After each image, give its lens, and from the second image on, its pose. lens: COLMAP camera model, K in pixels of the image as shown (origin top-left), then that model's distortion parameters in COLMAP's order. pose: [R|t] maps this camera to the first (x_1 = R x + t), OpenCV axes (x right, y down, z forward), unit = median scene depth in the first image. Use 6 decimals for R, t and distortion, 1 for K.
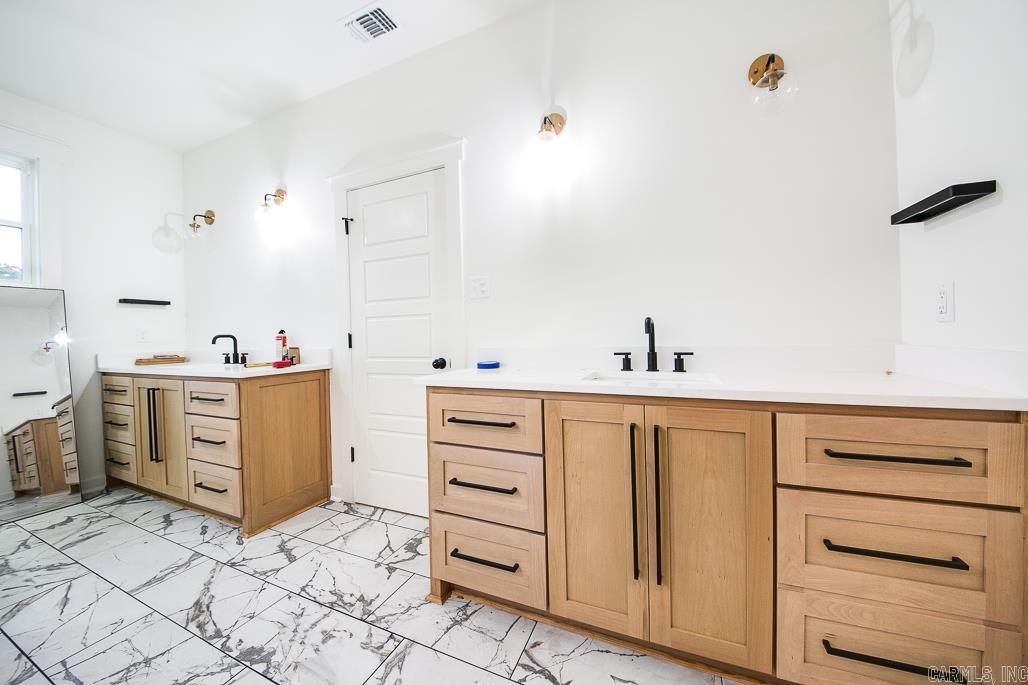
lens RADIAL K [[368.1, 0, 509.3], [0, 368.1, 335.9], [0, 0, 1]] dist [0.018700, -0.011026]
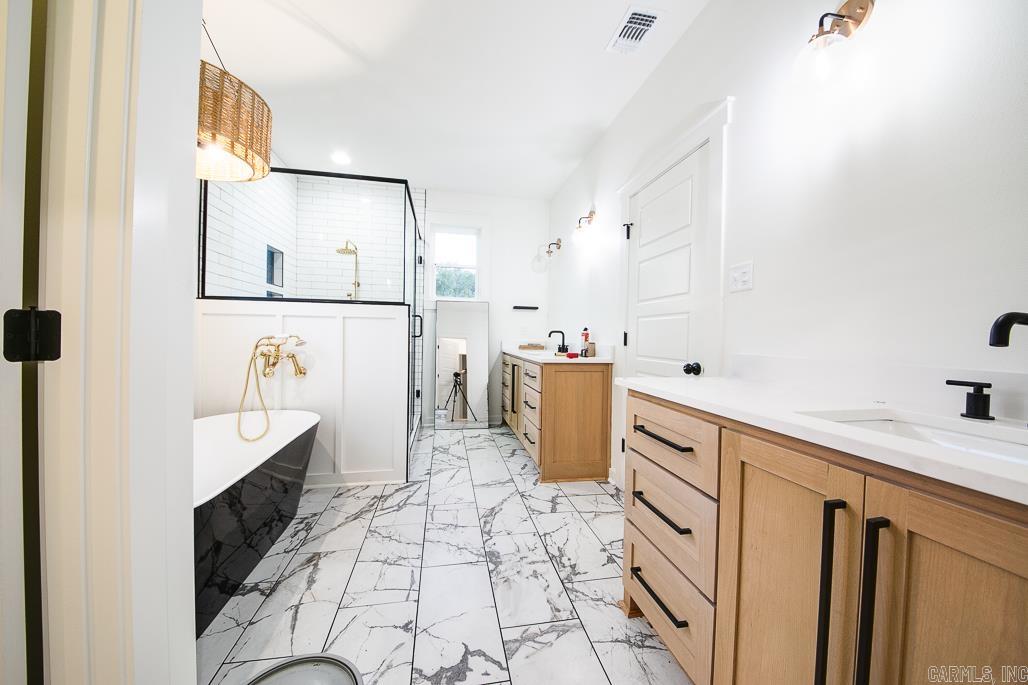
lens RADIAL K [[361.7, 0, 510.4], [0, 361.7, 337.8], [0, 0, 1]] dist [0.018512, -0.020459]
pose [[0.576346, 0.038839, -0.816282, 0.272952], [-0.032366, 0.999171, 0.024688, -0.005652], [0.816565, 0.012191, 0.577125, 0.148116]]
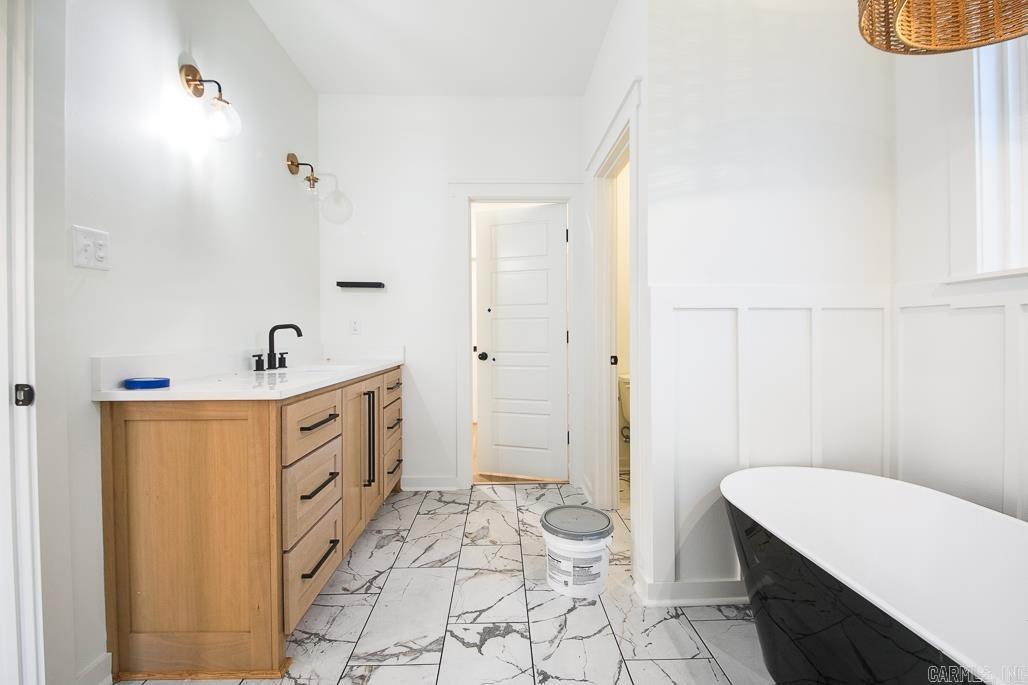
lens RADIAL K [[444.3, 0, 510.9], [0, 444.3, 336.4], [0, 0, 1]] dist [0.013189, -0.000099]
pose [[-0.441067, 0.021340, 0.897220, -0.937011], [0.016214, 0.999744, -0.015808, 0.019688], [-0.897328, 0.007575, -0.441300, 0.717846]]
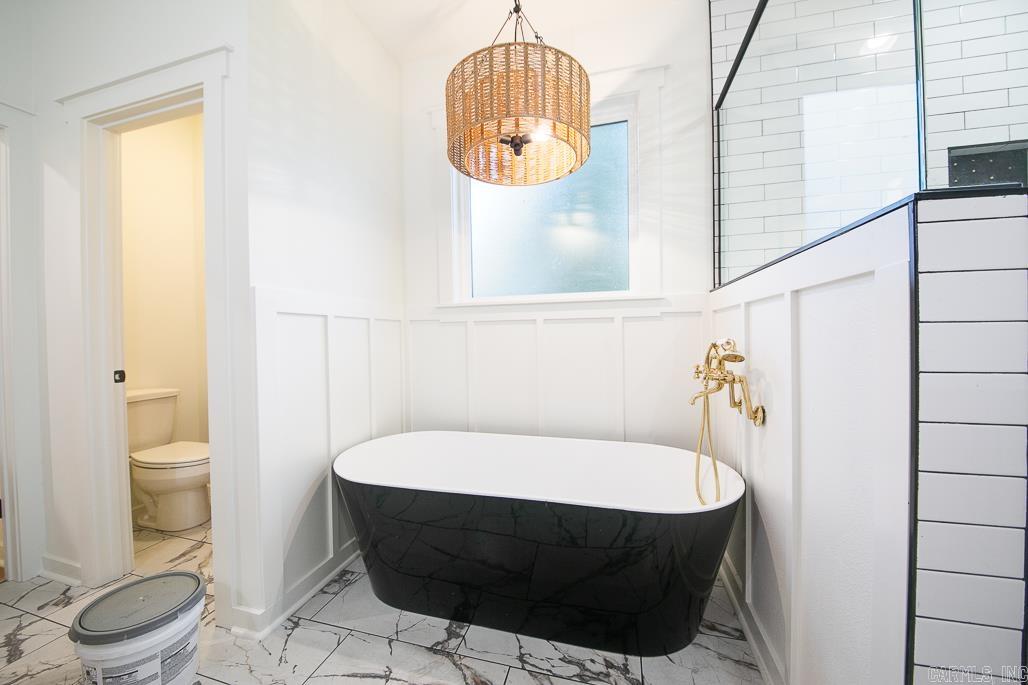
lens RADIAL K [[380.2, 0, 512.1], [0, 380.2, 338.3], [0, 0, 1]] dist [-0.001580, -0.008948]
pose [[-0.987289, 0.039493, -0.153953, -0.621472], [0.037865, 0.999192, 0.013488, 0.011537], [0.154361, 0.007487, -0.987986, 0.818387]]
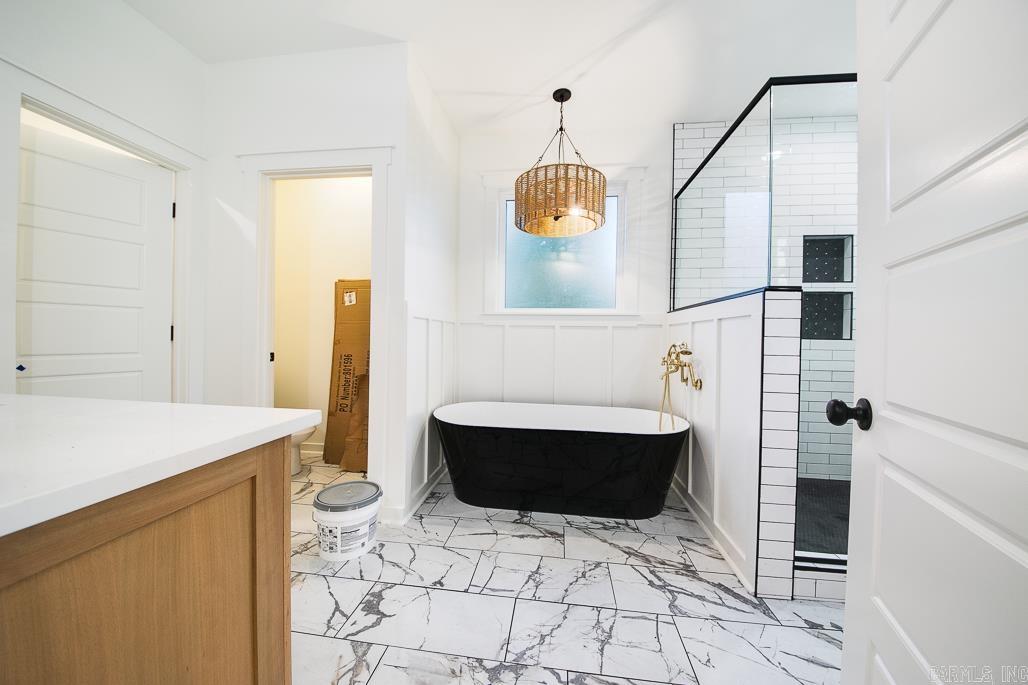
lens RADIAL K [[361.7, 0, 510.4], [0, 361.7, 337.8], [0, 0, 1]] dist [0.018512, -0.020459]
pose [[-0.957989, 0.008968, -0.286665, -0.268031], [0.005787, 0.999912, 0.011942, 0.006594], [0.286747, 0.009781, -0.957956, 1.140863]]
